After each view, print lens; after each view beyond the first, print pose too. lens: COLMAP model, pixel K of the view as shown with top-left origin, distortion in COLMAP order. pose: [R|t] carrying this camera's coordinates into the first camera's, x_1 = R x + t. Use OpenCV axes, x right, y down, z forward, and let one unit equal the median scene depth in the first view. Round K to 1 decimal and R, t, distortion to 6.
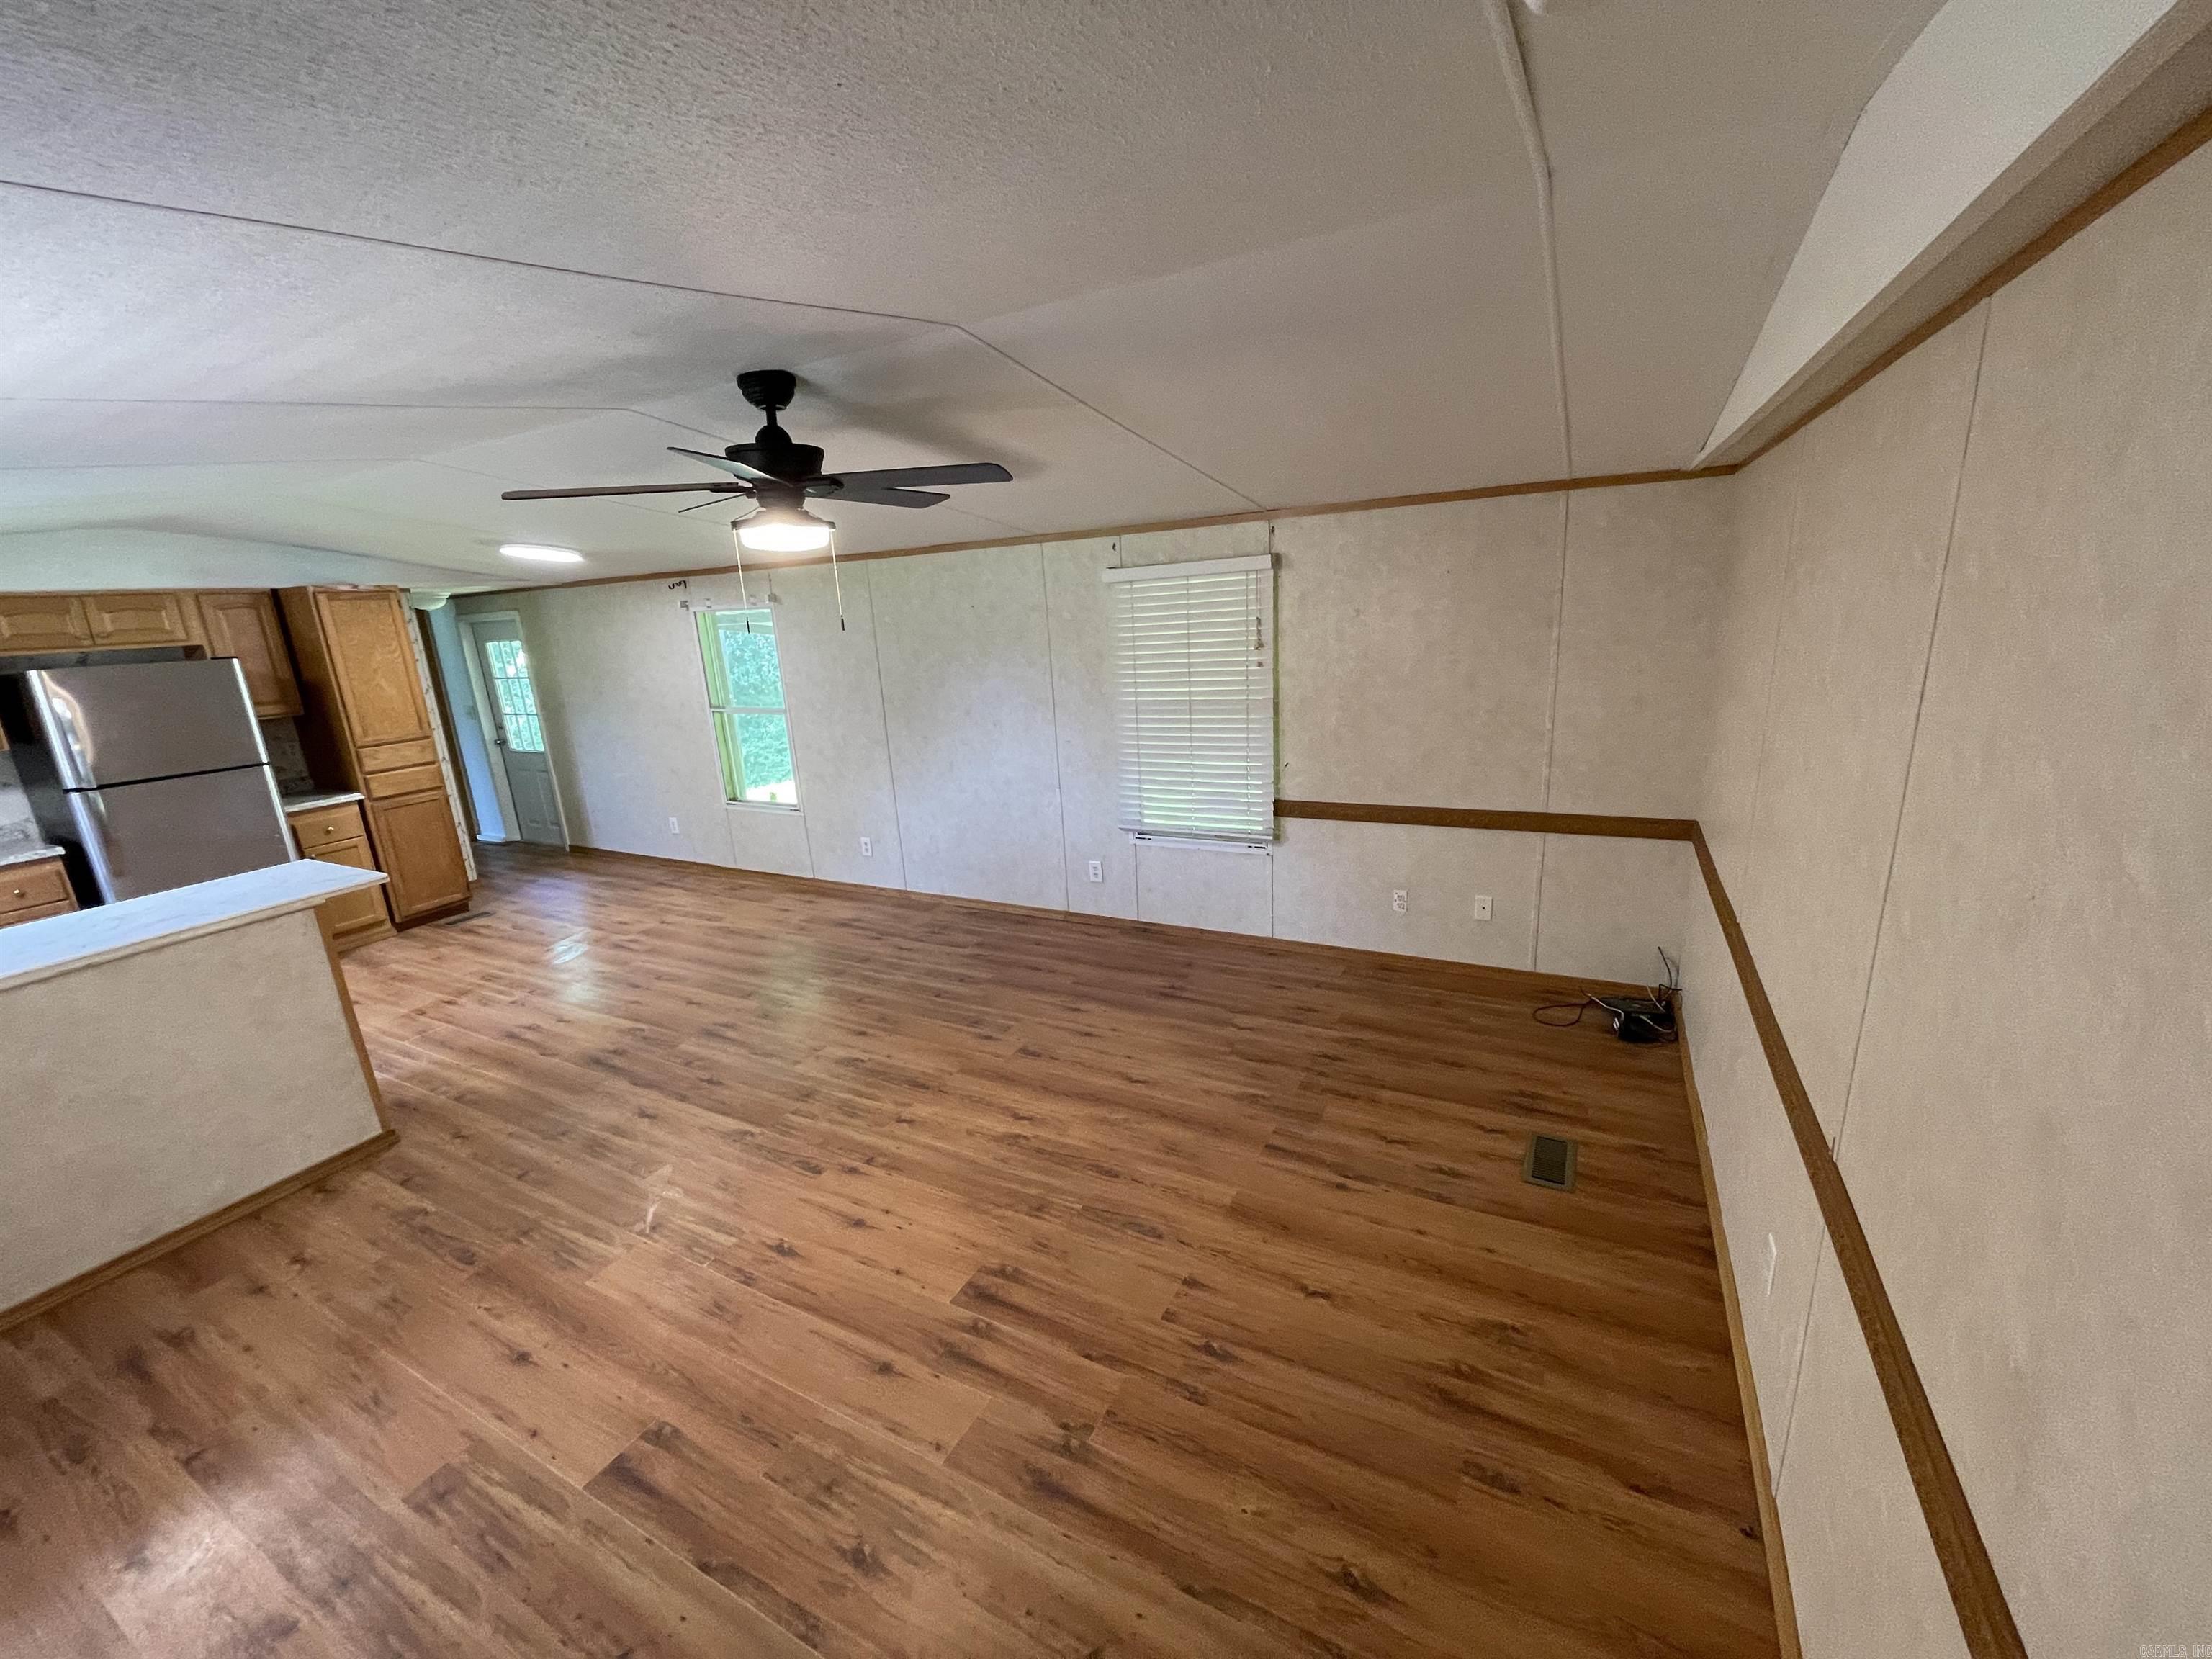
lens RADIAL K [[892.1, 0, 1096.0], [0, 892.1, 827.7], [0, 0, 1]] dist [-0.002584, 0.000422]
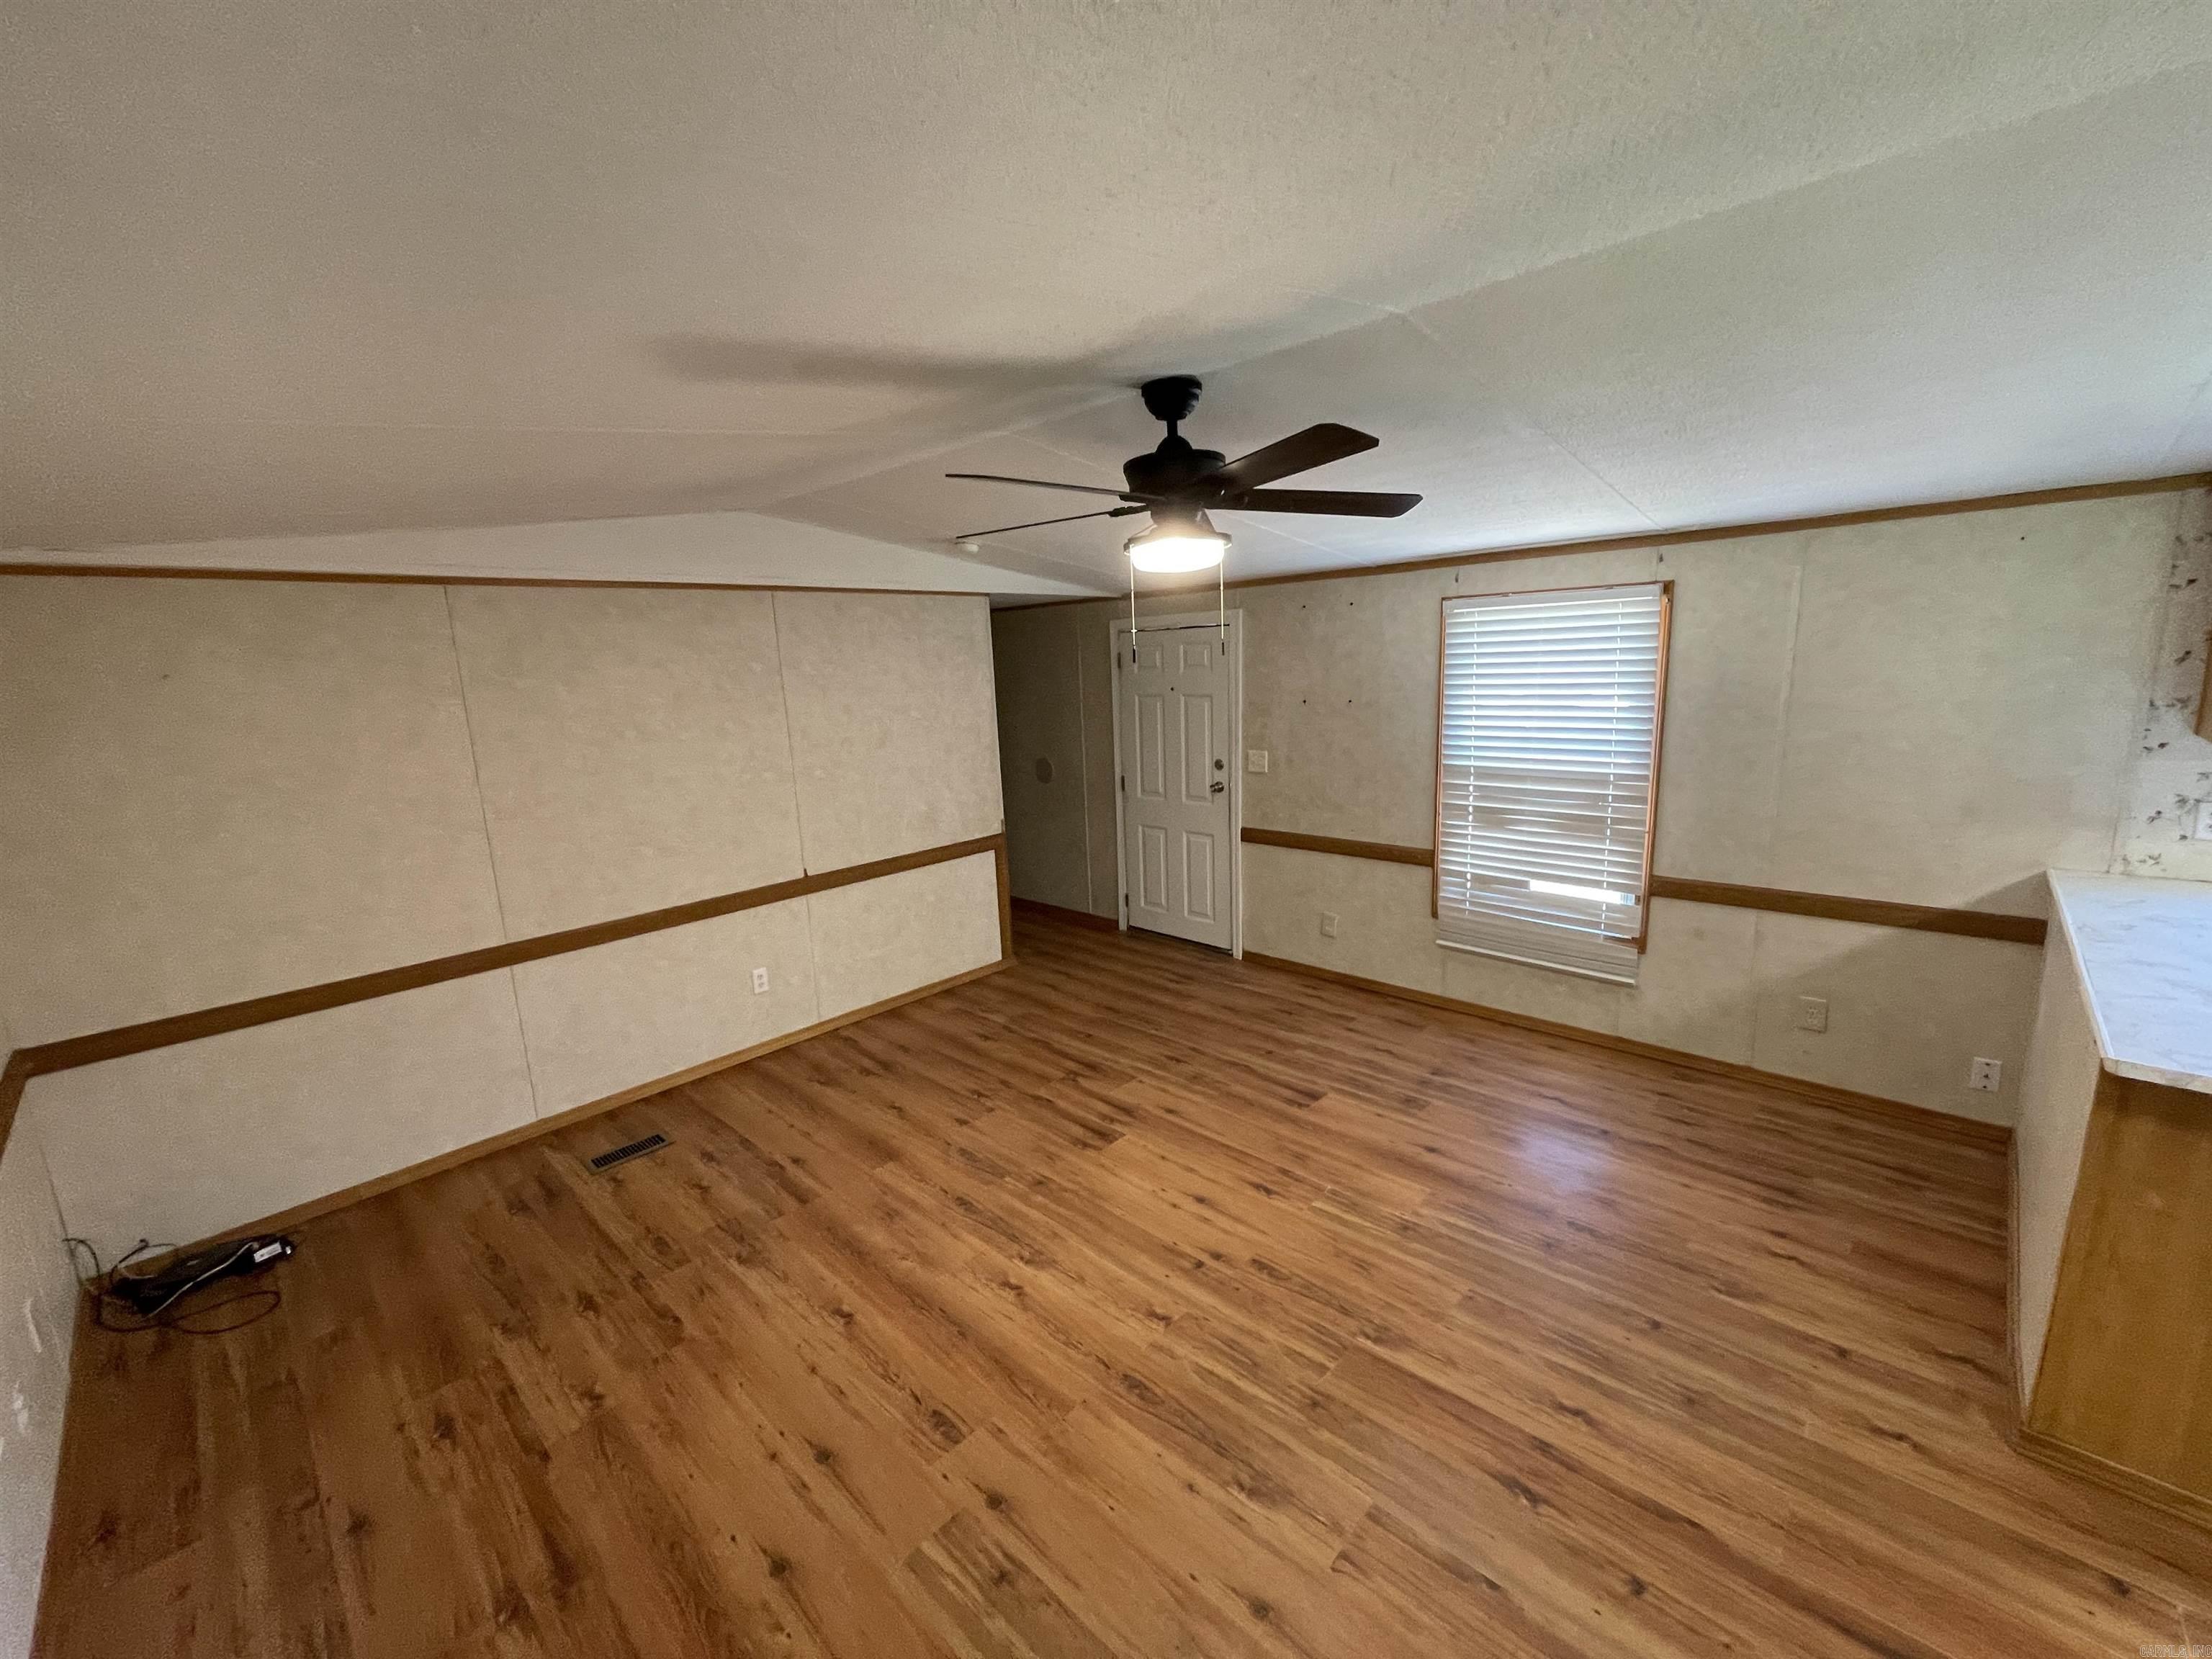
lens RADIAL K [[892.1, 0, 1101.8], [0, 892.1, 832.1], [0, 0, 1]] dist [-0.002584, 0.000422]
pose [[-0.960775, 0.045202, 0.273620, -0.384839], [0.157759, 0.900522, 0.405182, -0.341866], [-0.228086, 0.432454, -0.872330, 1.465561]]
